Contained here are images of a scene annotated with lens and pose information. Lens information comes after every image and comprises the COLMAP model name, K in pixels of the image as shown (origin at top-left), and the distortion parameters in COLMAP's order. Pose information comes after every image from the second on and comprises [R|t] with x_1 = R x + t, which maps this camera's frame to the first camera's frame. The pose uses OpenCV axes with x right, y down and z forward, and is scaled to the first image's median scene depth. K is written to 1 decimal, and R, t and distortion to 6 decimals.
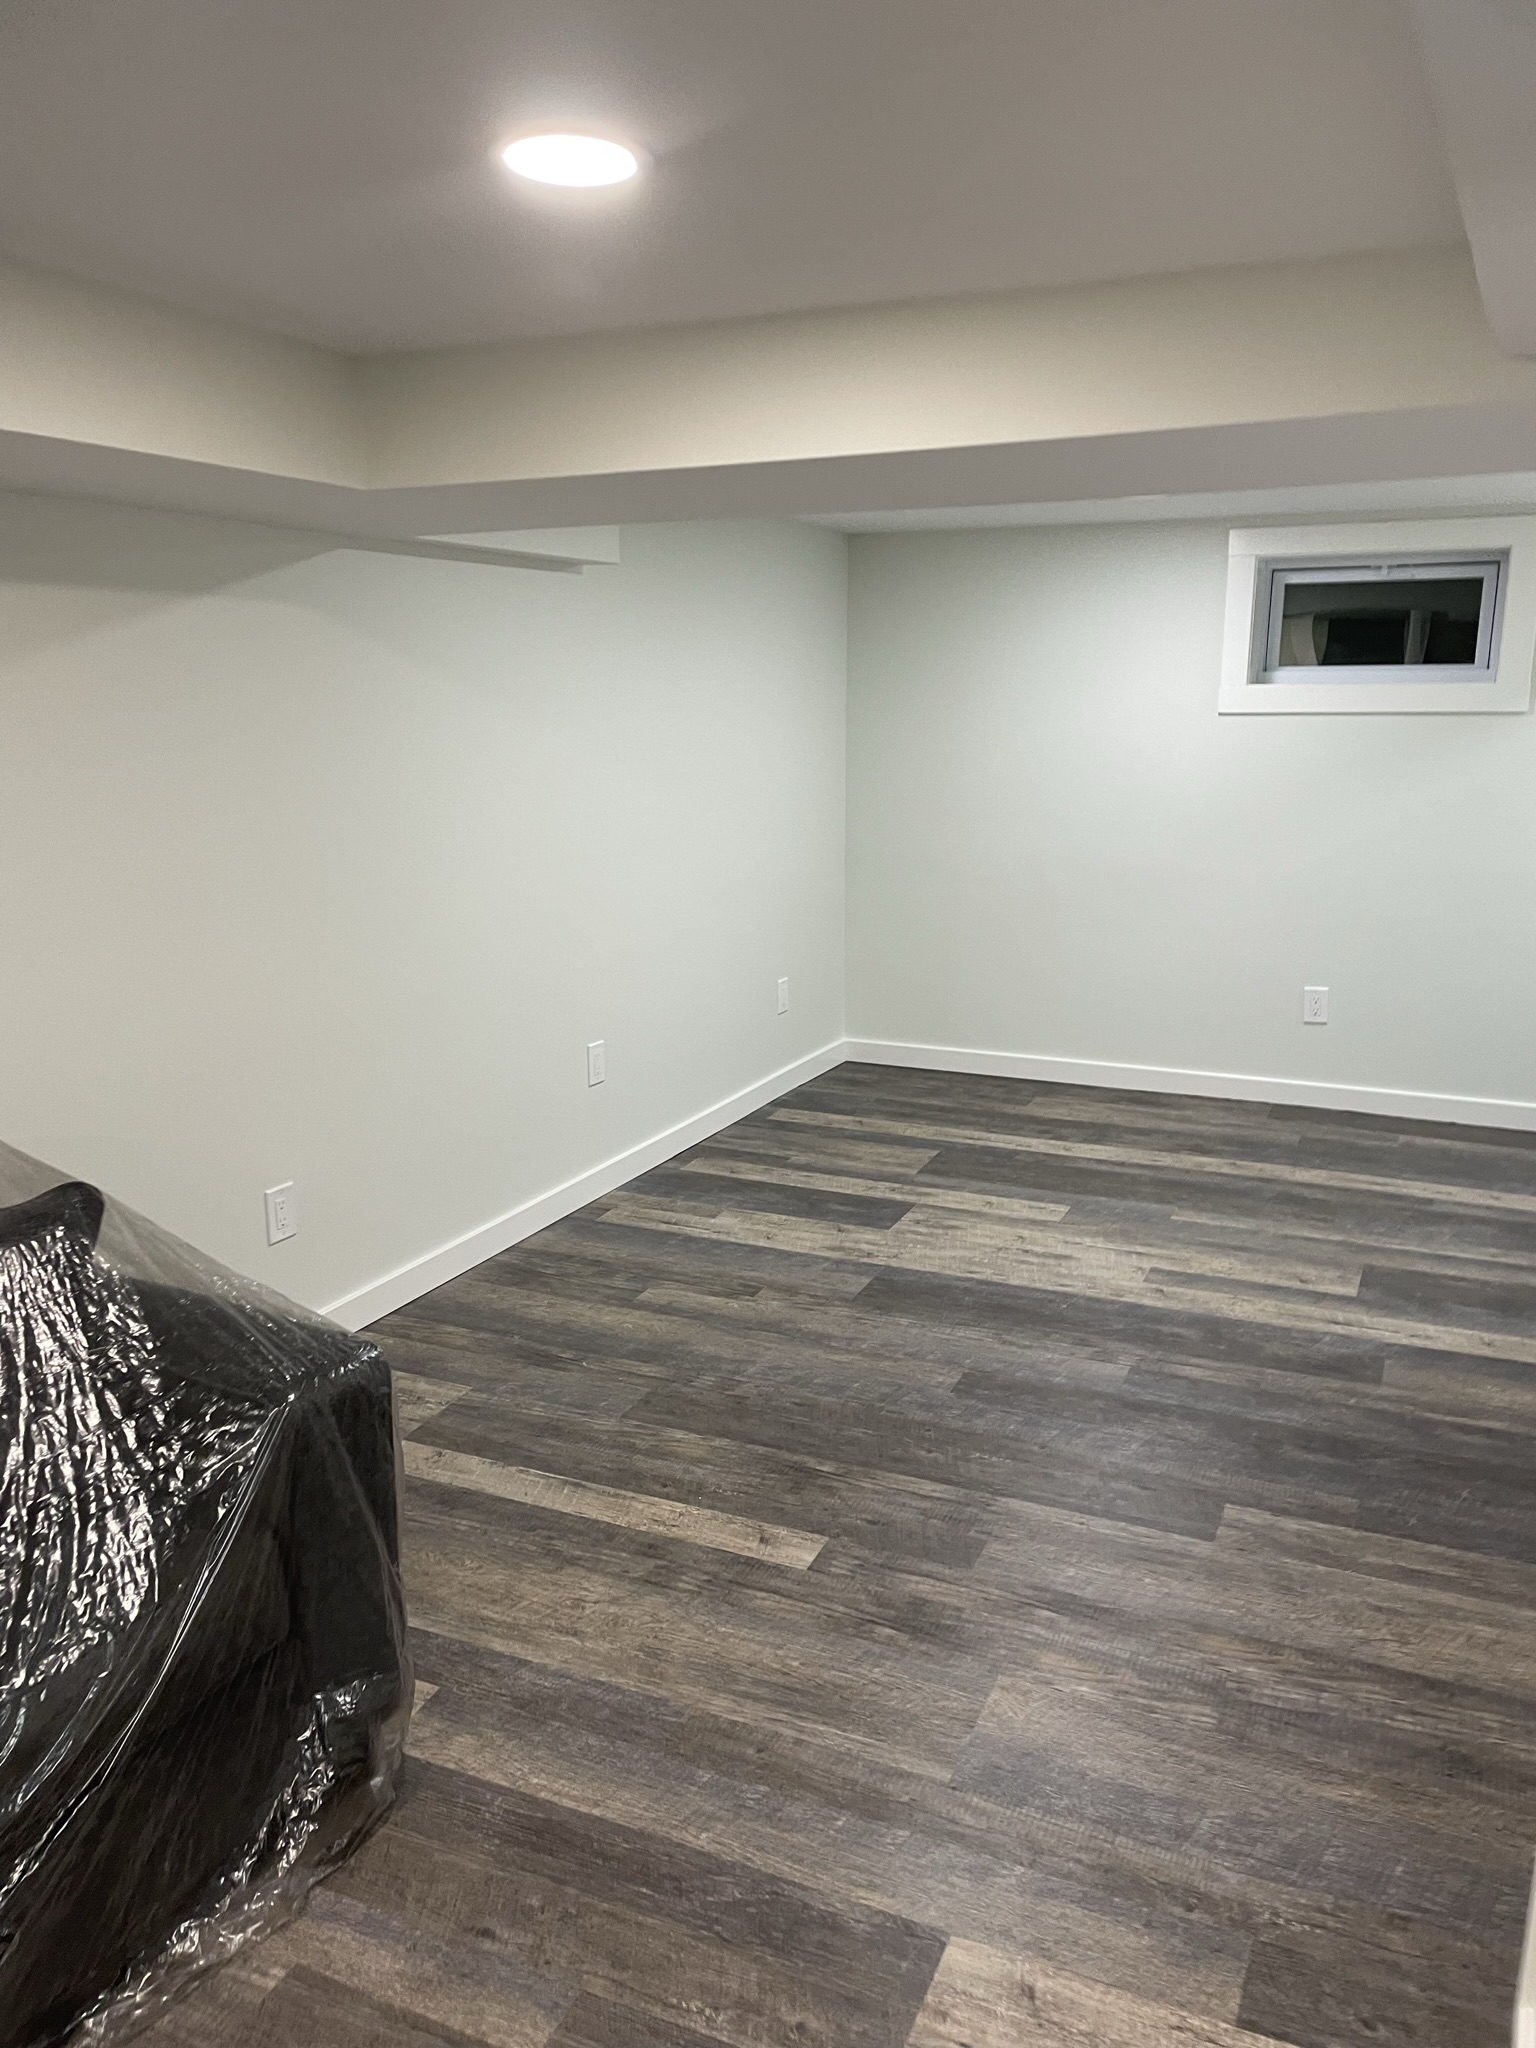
lens RADIAL K [[1553.6, 0, 768.0], [0, 1553.6, 1024.0], [0, 0, 1]] dist [0.088927, -0.103907]
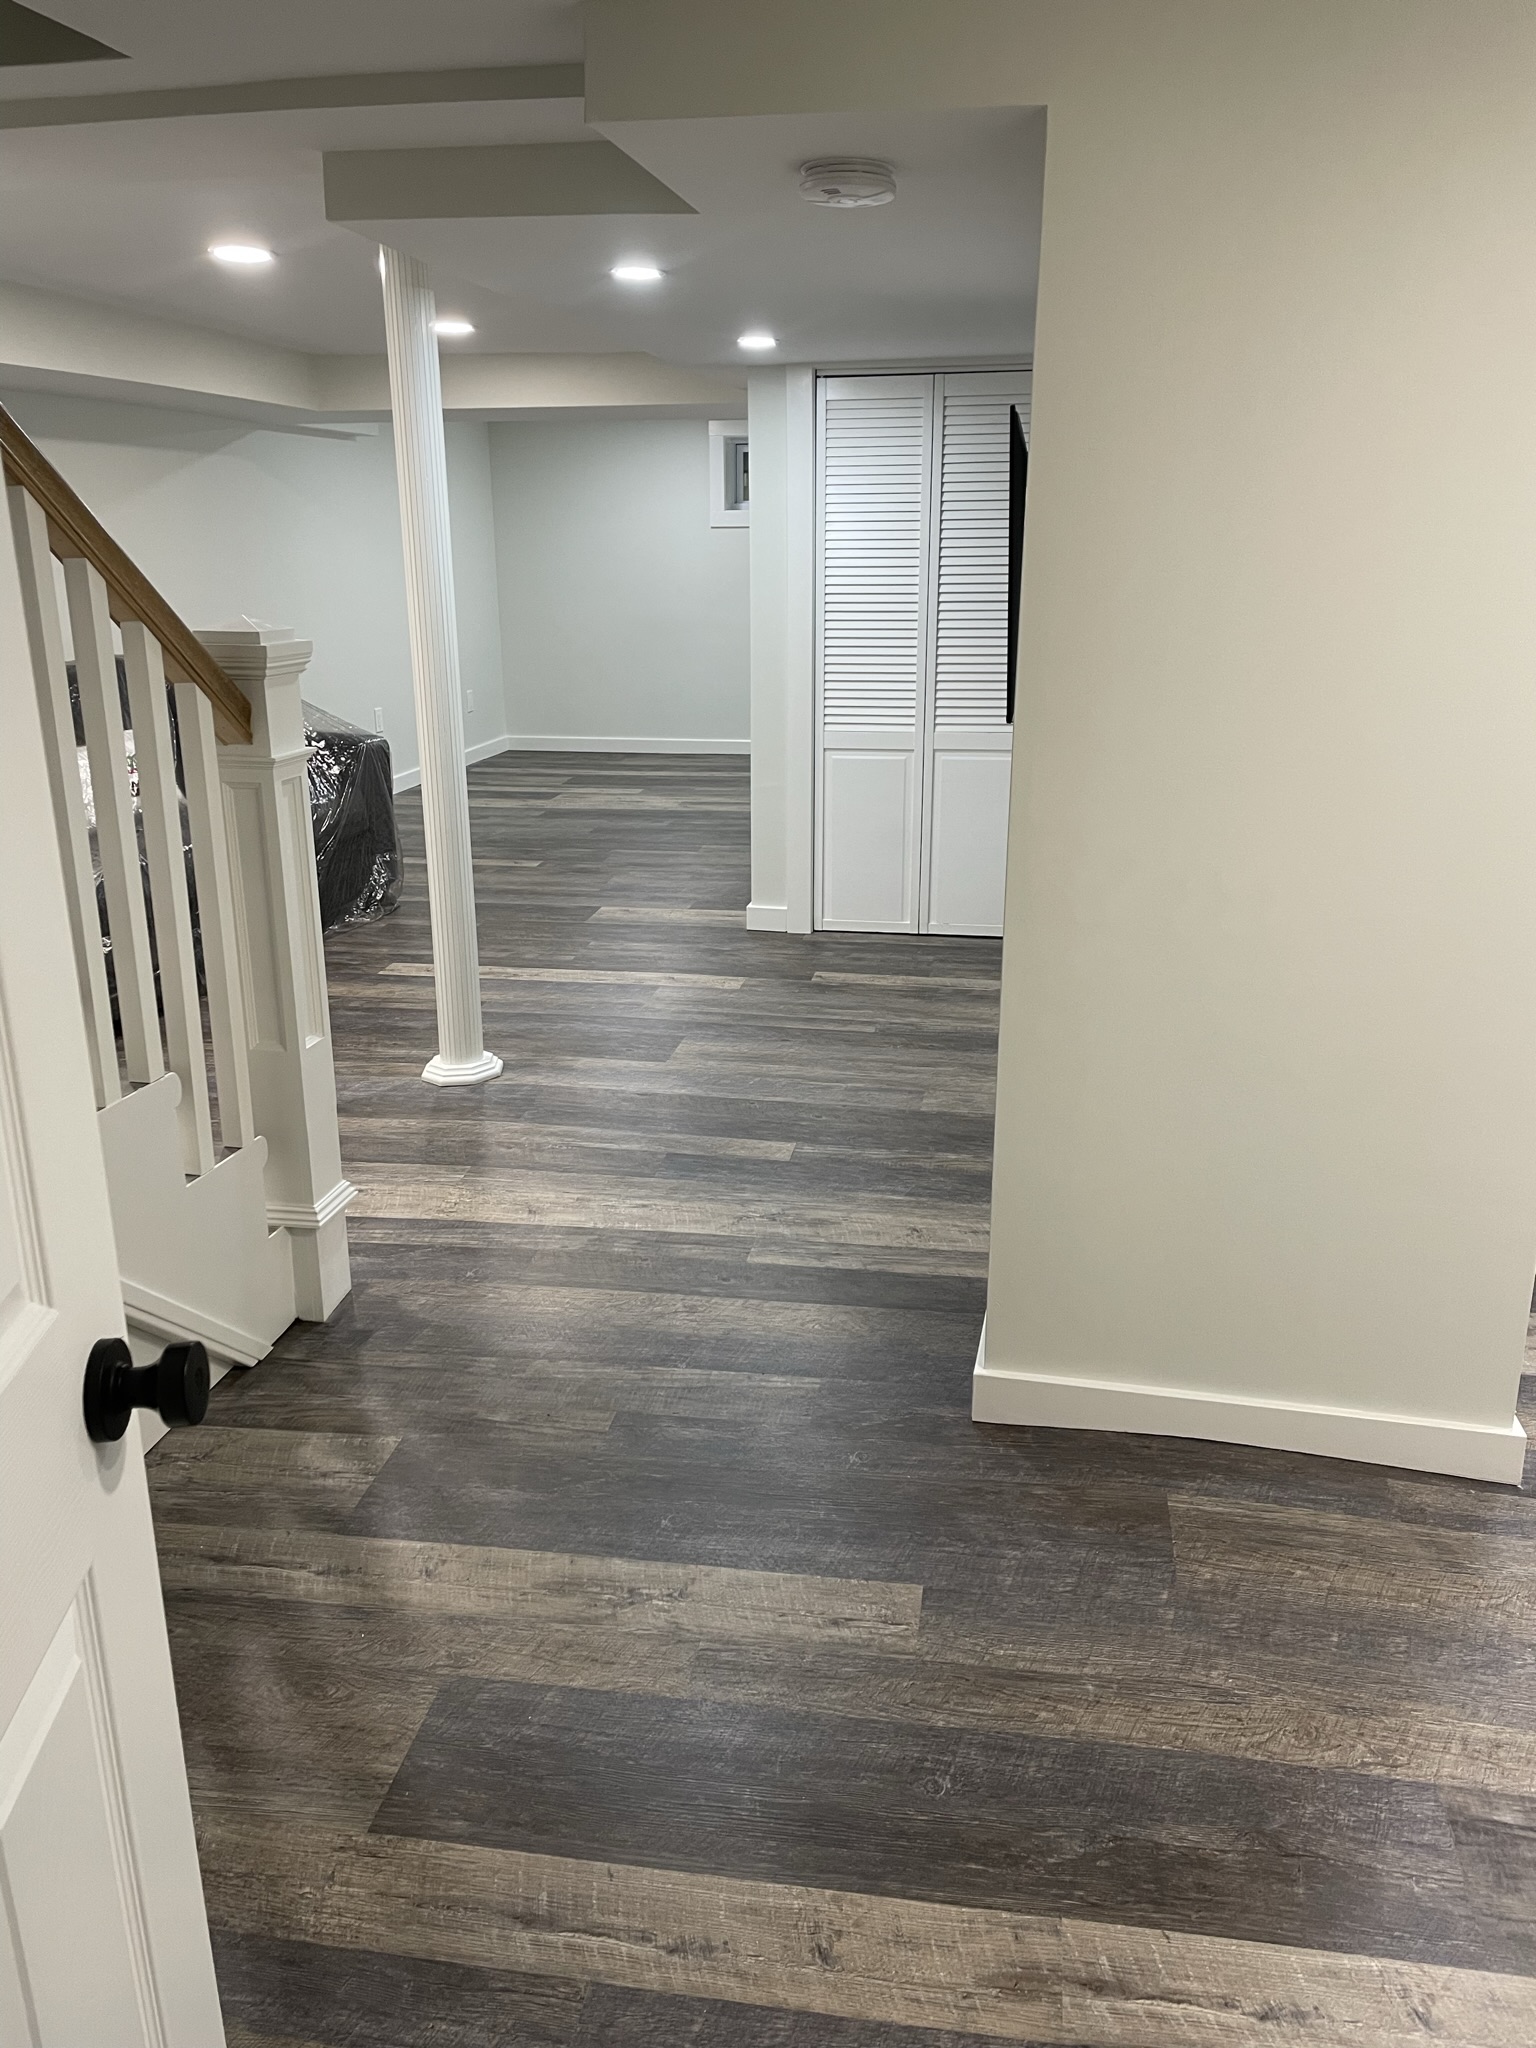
lens RADIAL K [[1553.6, 0, 768.0], [0, 1553.6, 1024.0], [0, 0, 1]] dist [0.088927, -0.103907]
pose [[0.967087, -0.078214, 0.242126, -0.166854], [0.057212, 0.994059, 0.092598, 0.274615], [-0.247930, -0.075697, 0.965816, -1.048820]]
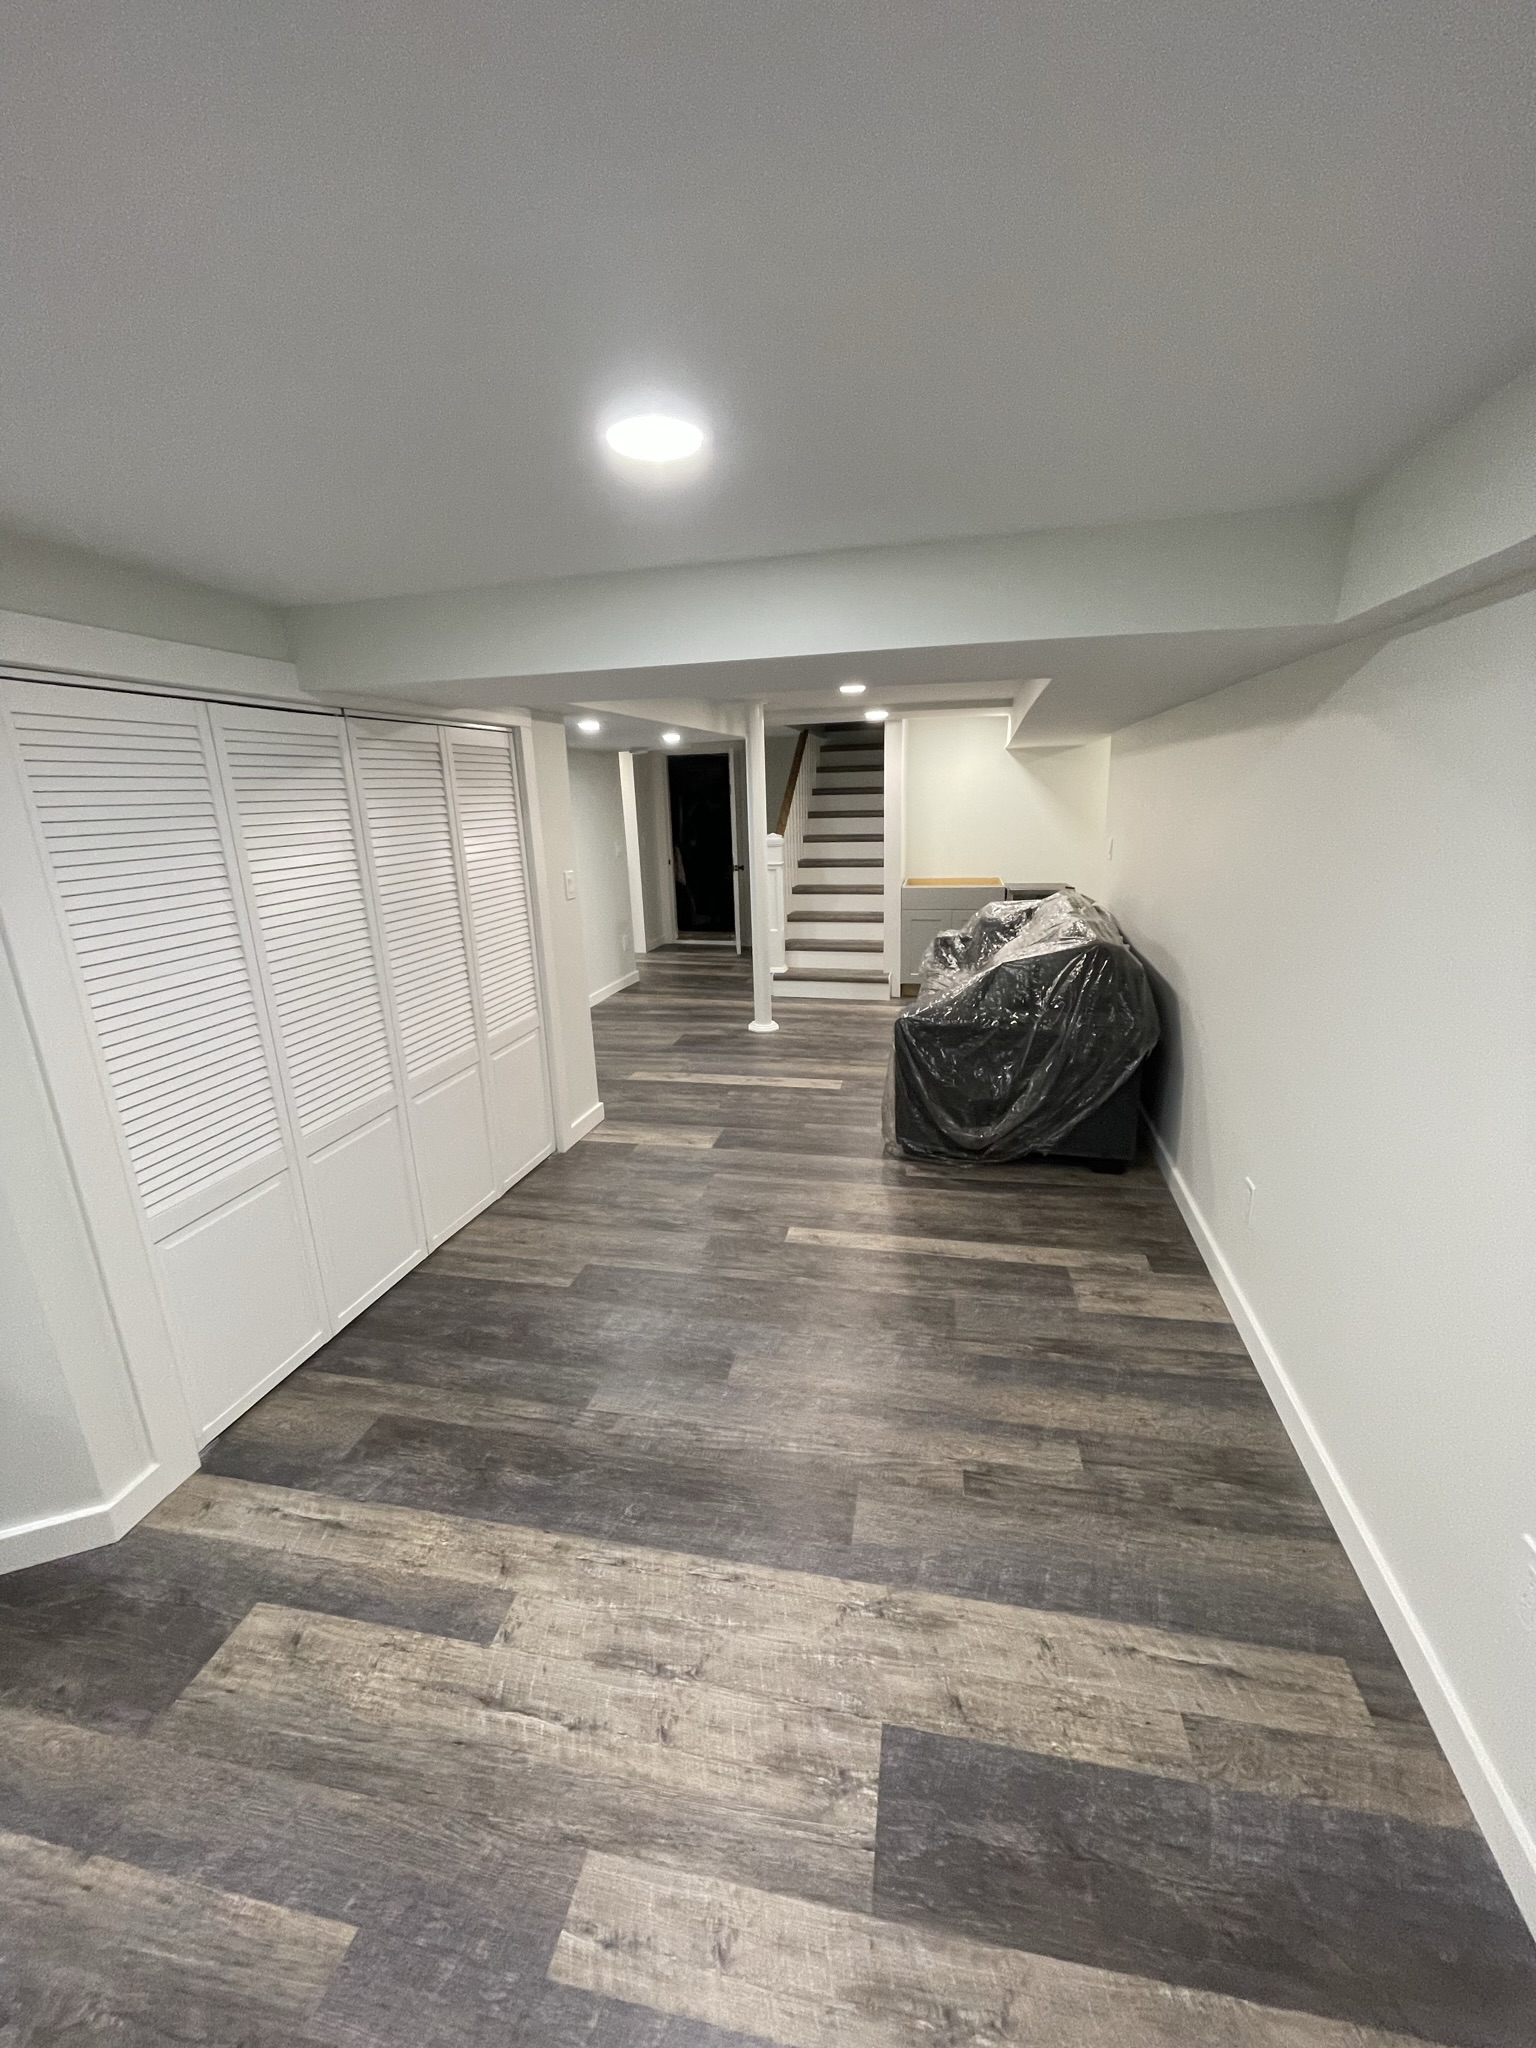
lens RADIAL K [[829.1, 0, 768.0], [0, 829.1, 1024.0], [0, 0, 1]] dist [-0.006483, 0.000057]
pose [[-0.973520, 0.087445, -0.211215, 0.183119], [-0.021443, 0.884942, 0.465208, -0.283038], [0.227593, 0.457418, -0.859634, 1.271445]]
